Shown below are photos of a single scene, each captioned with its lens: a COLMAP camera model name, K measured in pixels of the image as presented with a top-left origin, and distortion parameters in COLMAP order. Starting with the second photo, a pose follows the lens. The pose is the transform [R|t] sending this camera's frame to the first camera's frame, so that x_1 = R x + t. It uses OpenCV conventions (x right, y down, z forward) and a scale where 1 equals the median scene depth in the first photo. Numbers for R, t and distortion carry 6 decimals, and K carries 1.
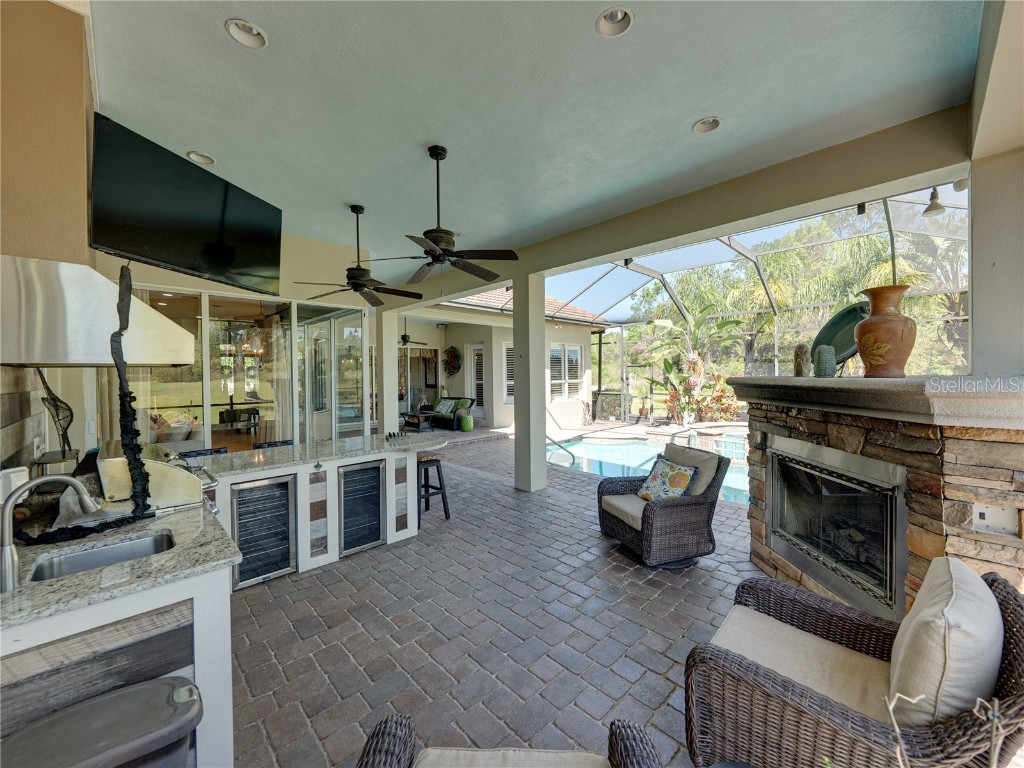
lens RADIAL K [[396.1, 0, 514.9], [0, 396.1, 381.3], [0, 0, 1]] dist [0.005181, -0.000284]
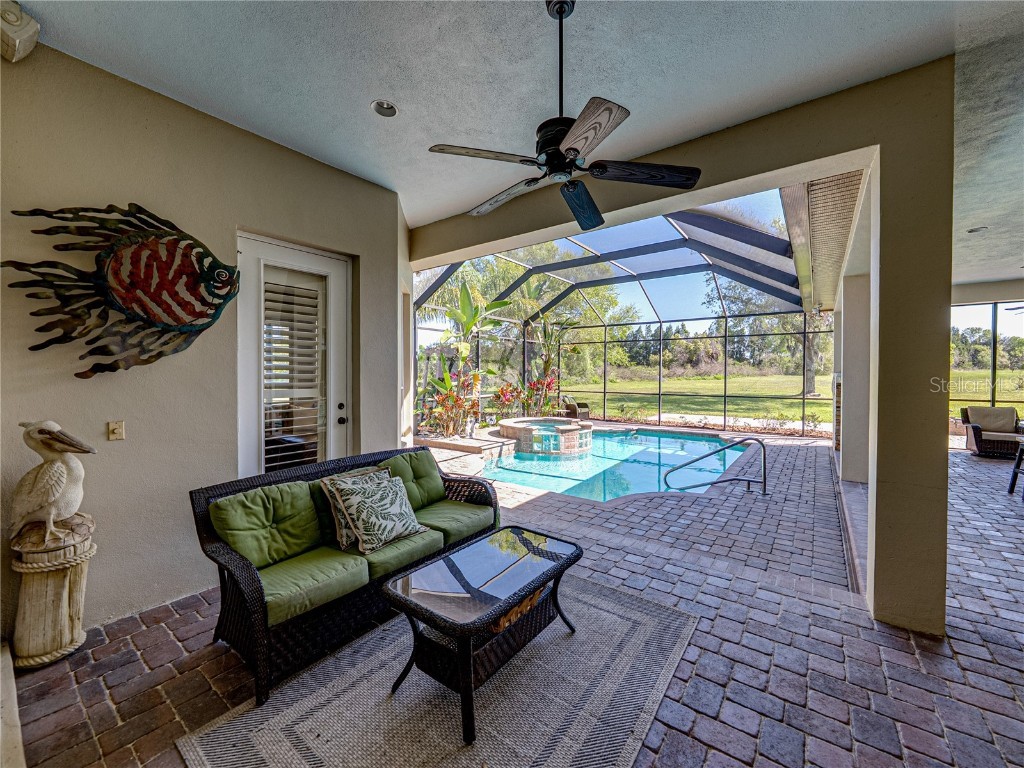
lens RADIAL K [[402.0, 0, 514.9], [0, 402.0, 380.9], [0, 0, 1]] dist [-0.001801, 0.000027]
pose [[-0.146267, -0.005516, 0.989230, -0.449480], [0.019638, 0.999771, 0.008478, -0.007622], [-0.989050, 0.020667, -0.146125, 1.044116]]
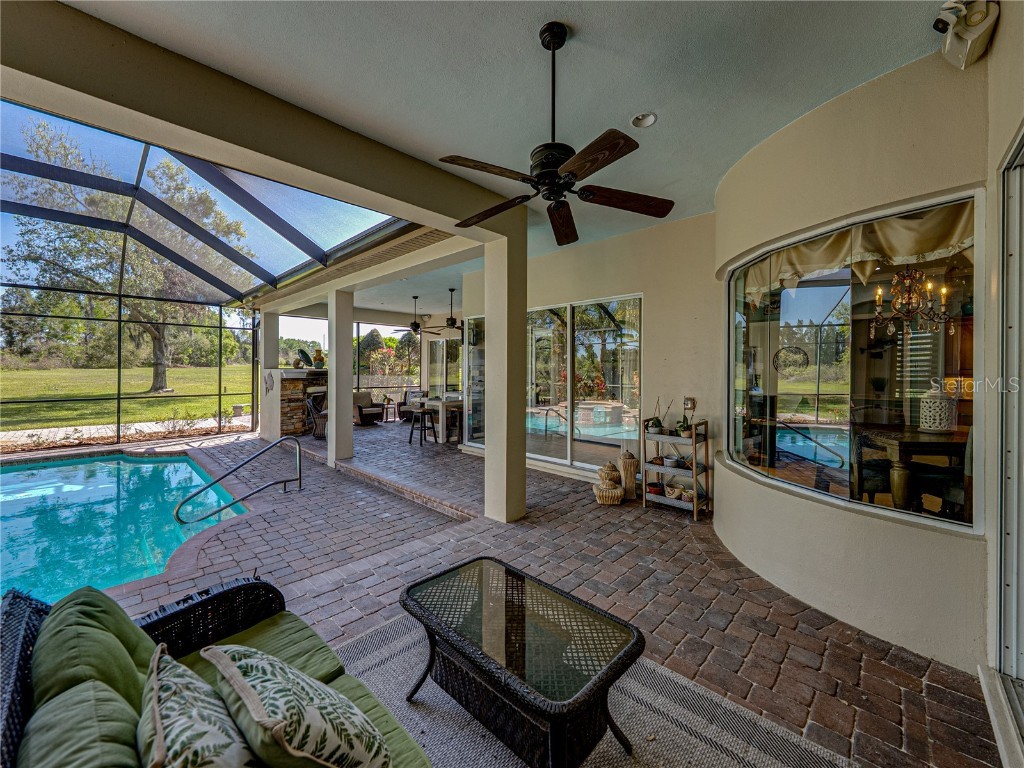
lens RADIAL K [[402.0, 0, 514.4], [0, 402.0, 377.9], [0, 0, 1]] dist [-0.001801, 0.000027]
pose [[-0.999688, 0.007545, -0.023829, -0.255421], [0.006532, 0.999084, 0.042302, -0.019162], [0.024127, 0.042133, -0.998821, 1.184370]]
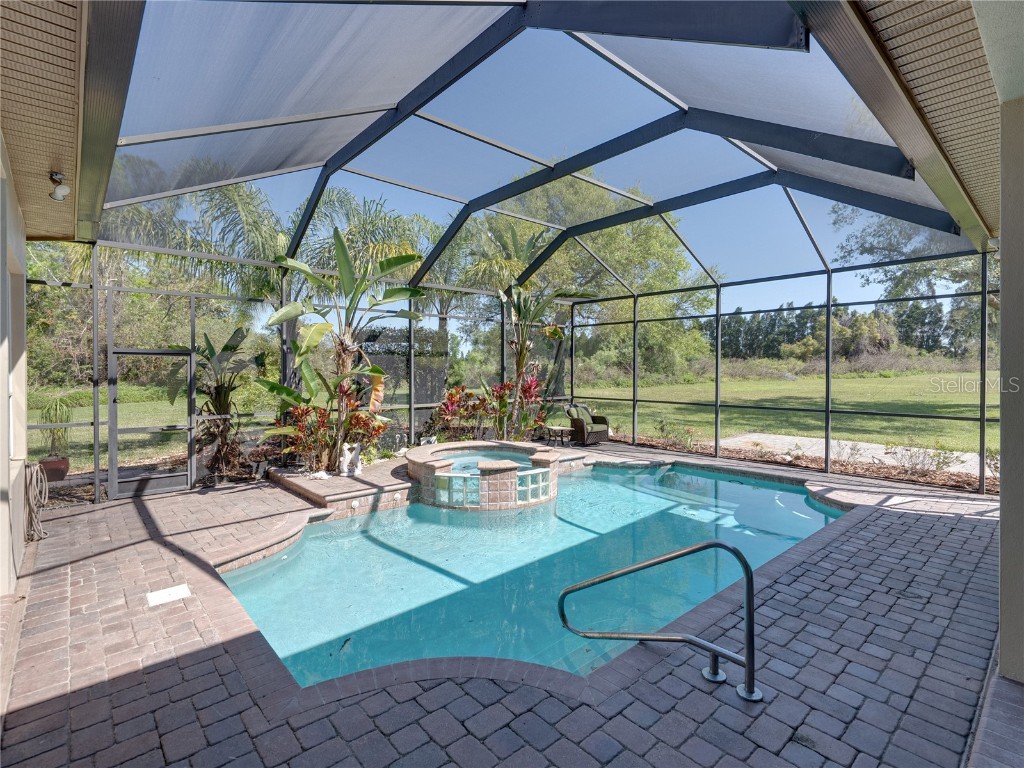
lens RADIAL K [[496.1, 0, 515.5], [0, 496.1, 373.5], [0, 0, 1]] dist [0.001440, -0.001310]
pose [[0.051190, 0.003758, 0.998682, -0.230676], [0.019841, 0.999792, -0.004779, -0.009393], [-0.998492, 0.020059, 0.051104, 0.749280]]
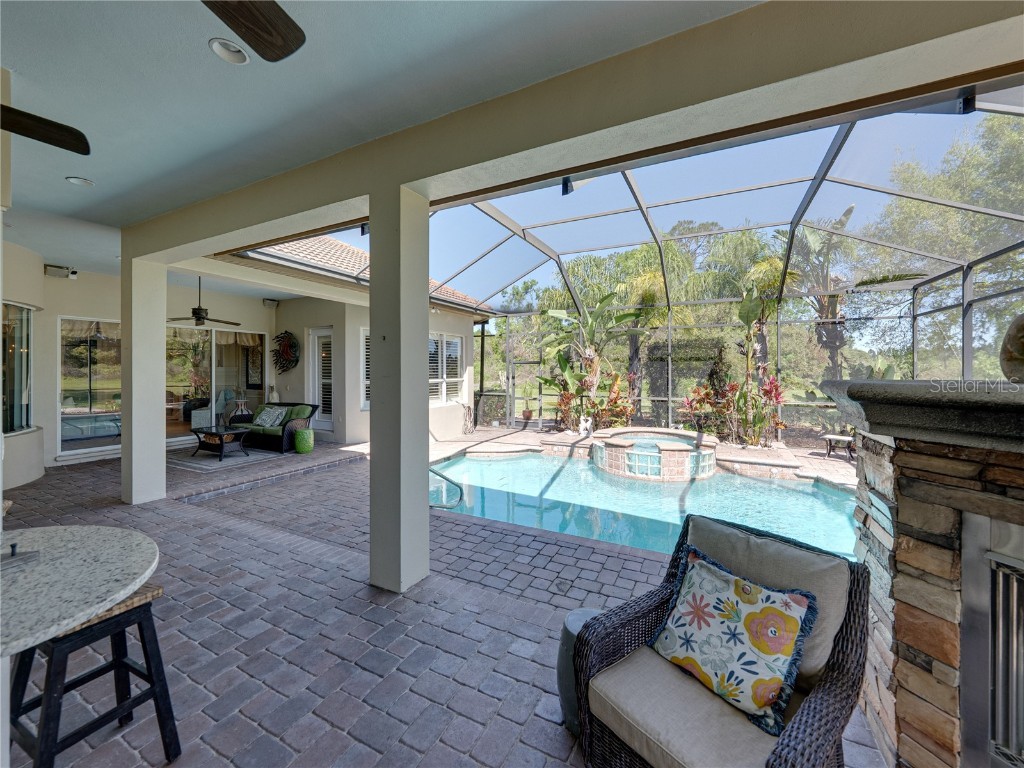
lens RADIAL K [[402.0, 0, 512.5], [0, 402.0, 371.4], [0, 0, 1]] dist [-0.001801, 0.000027]
pose [[0.949169, 0.009284, 0.314629, 0.004845], [-0.003705, 0.999825, -0.018326, -0.004552], [-0.314744, 0.016229, 0.949038, 0.210819]]
